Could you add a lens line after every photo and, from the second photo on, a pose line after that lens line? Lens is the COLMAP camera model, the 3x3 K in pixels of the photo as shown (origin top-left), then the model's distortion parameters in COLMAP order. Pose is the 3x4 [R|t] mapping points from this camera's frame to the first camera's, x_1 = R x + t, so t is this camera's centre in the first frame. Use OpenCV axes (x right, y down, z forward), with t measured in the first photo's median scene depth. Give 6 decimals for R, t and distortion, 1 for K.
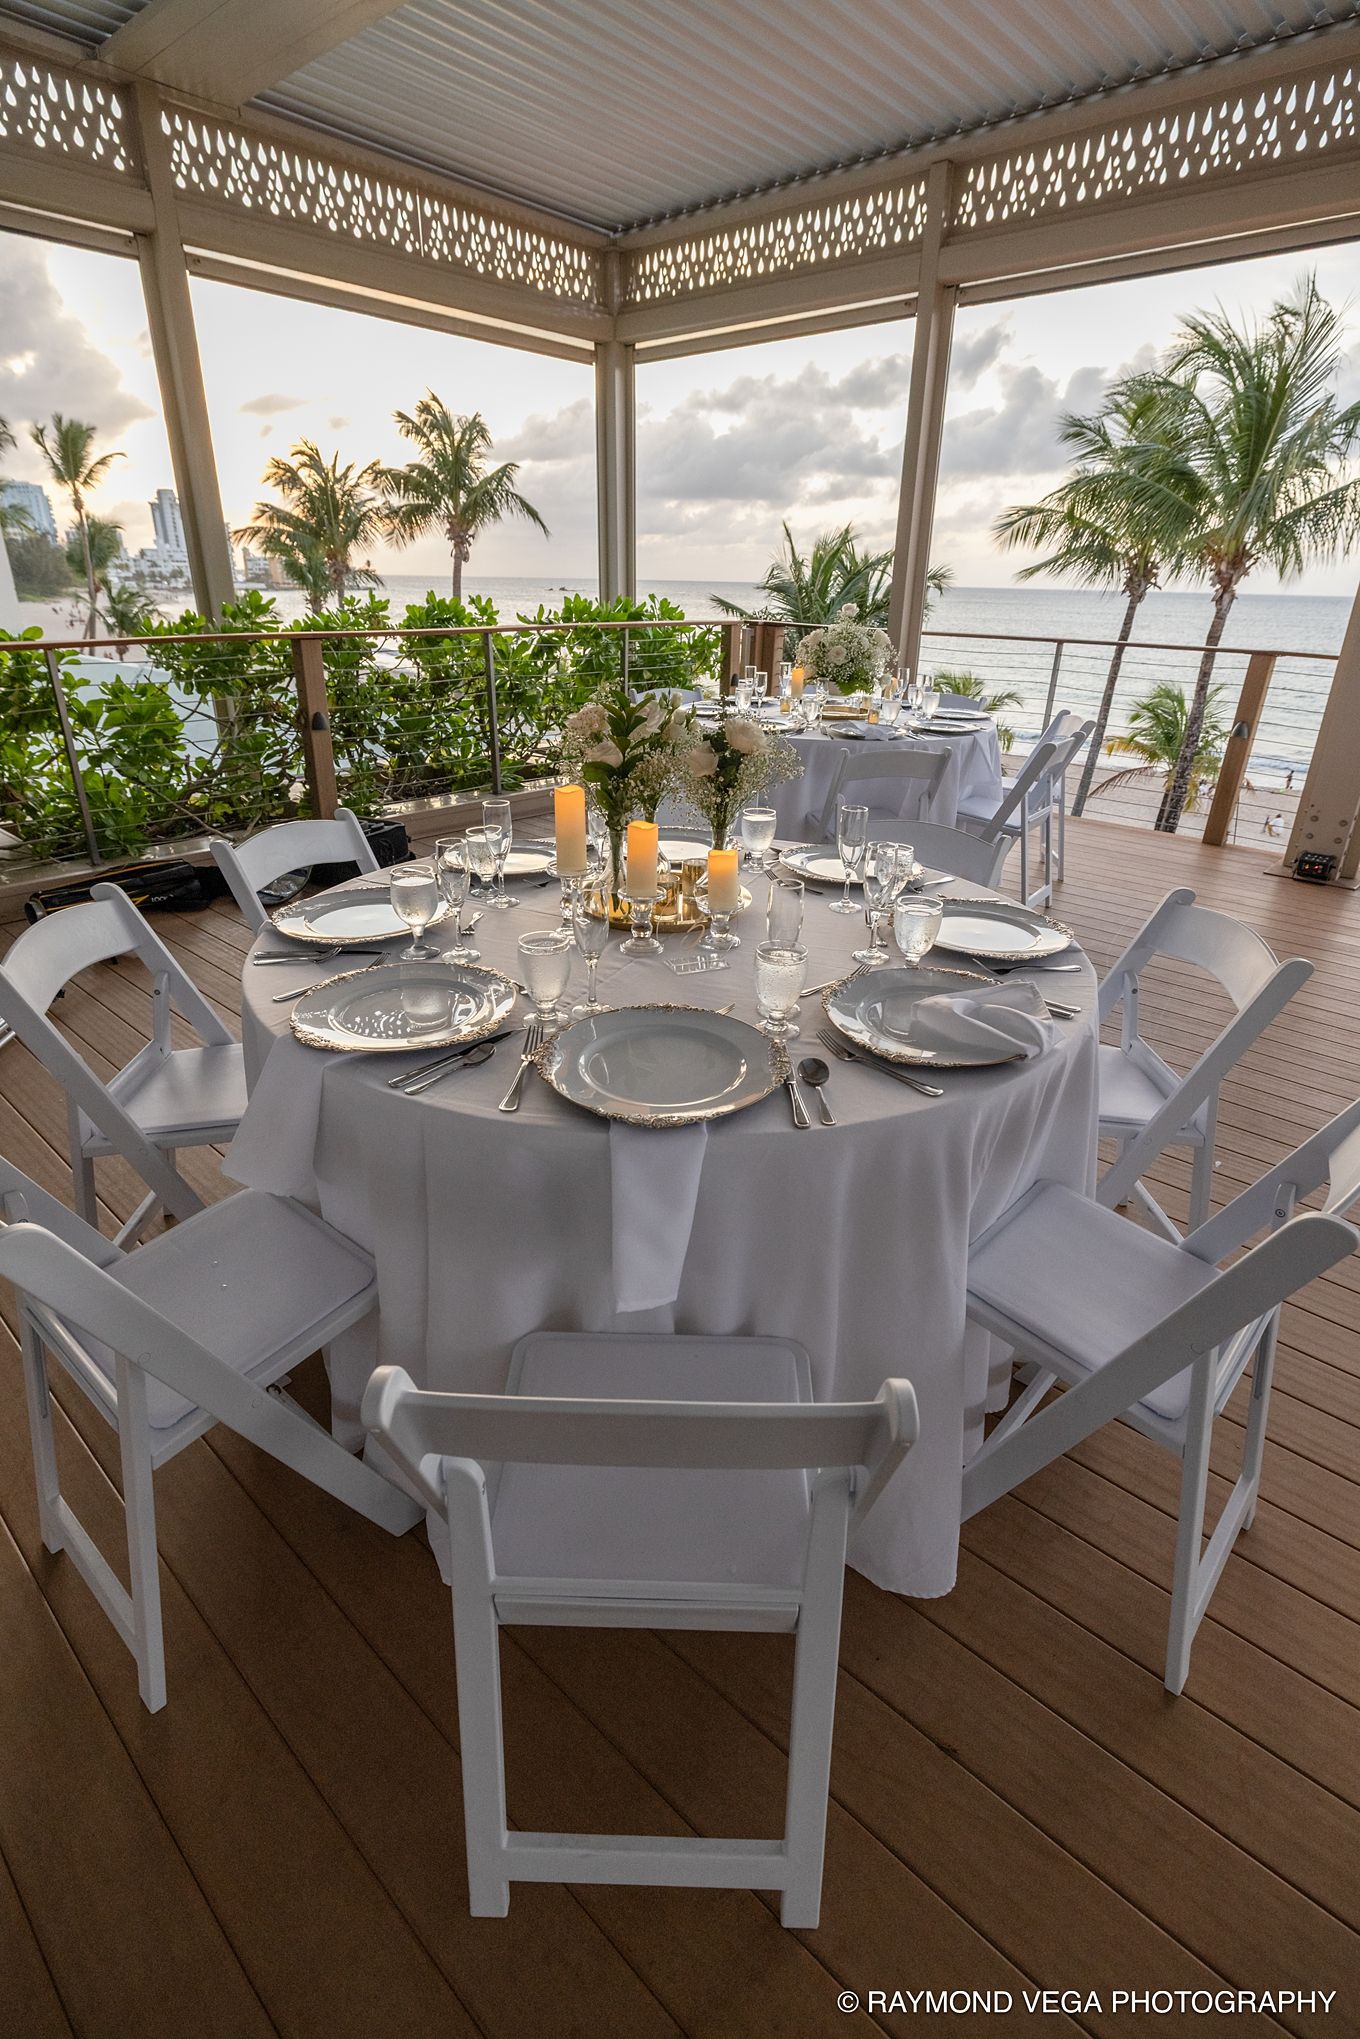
lens RADIAL K [[954.7, 0, 703.8], [0, 954.7, 1019.7], [0, 0, 1]] dist [-0.003905, -0.000243]
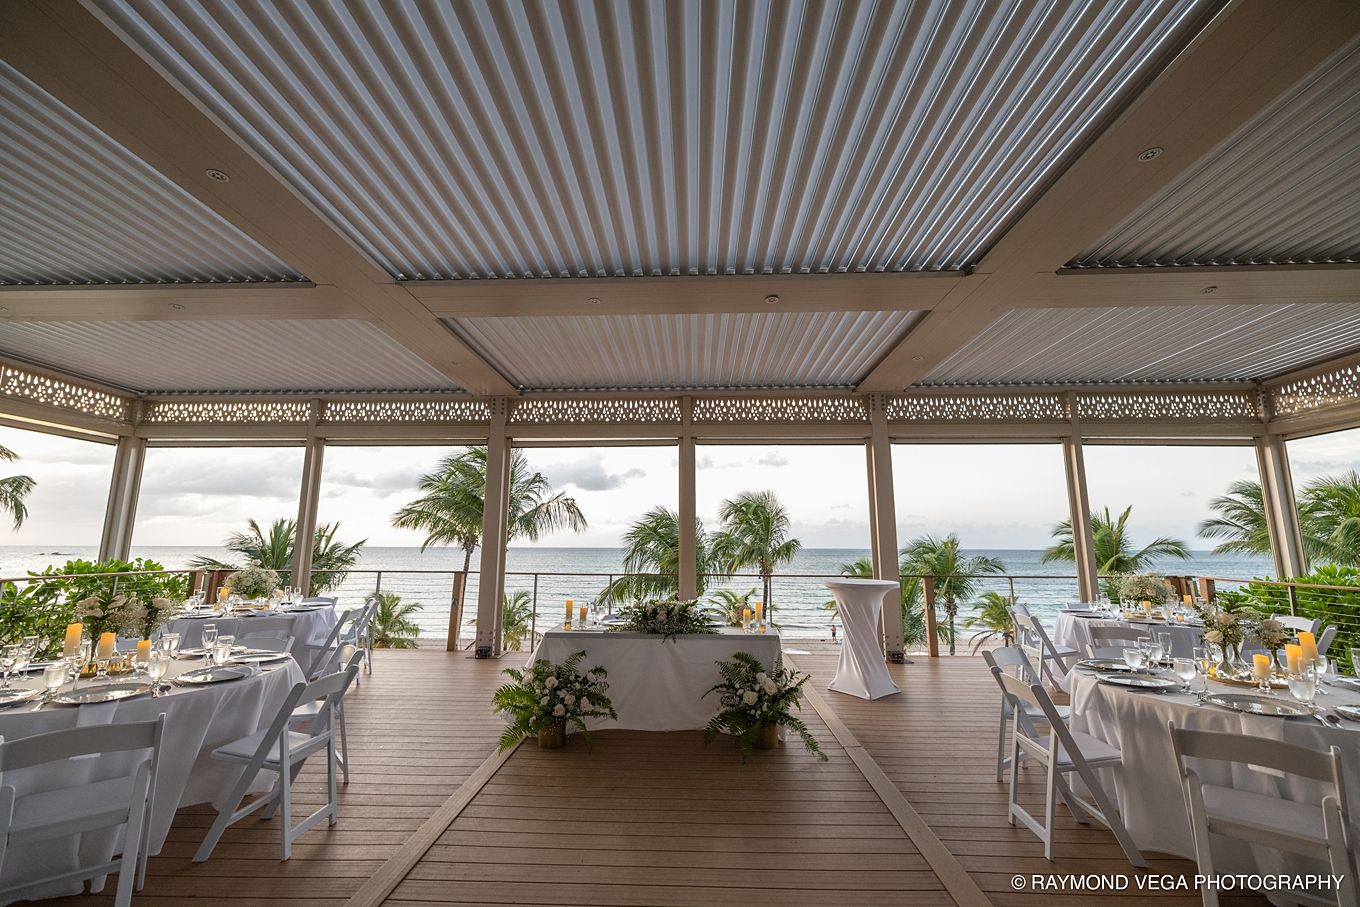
lens RADIAL K [[569.5, 0, 680.0], [0, 569.5, 453.5], [0, 0, 1]] dist [-0.002384, -0.000454]
pose [[0.769372, 0.085438, 0.633061, 0.037767], [0.278973, 0.846579, -0.453297, 0.171159], [-0.574665, 0.525361, 0.627499, -0.392891]]
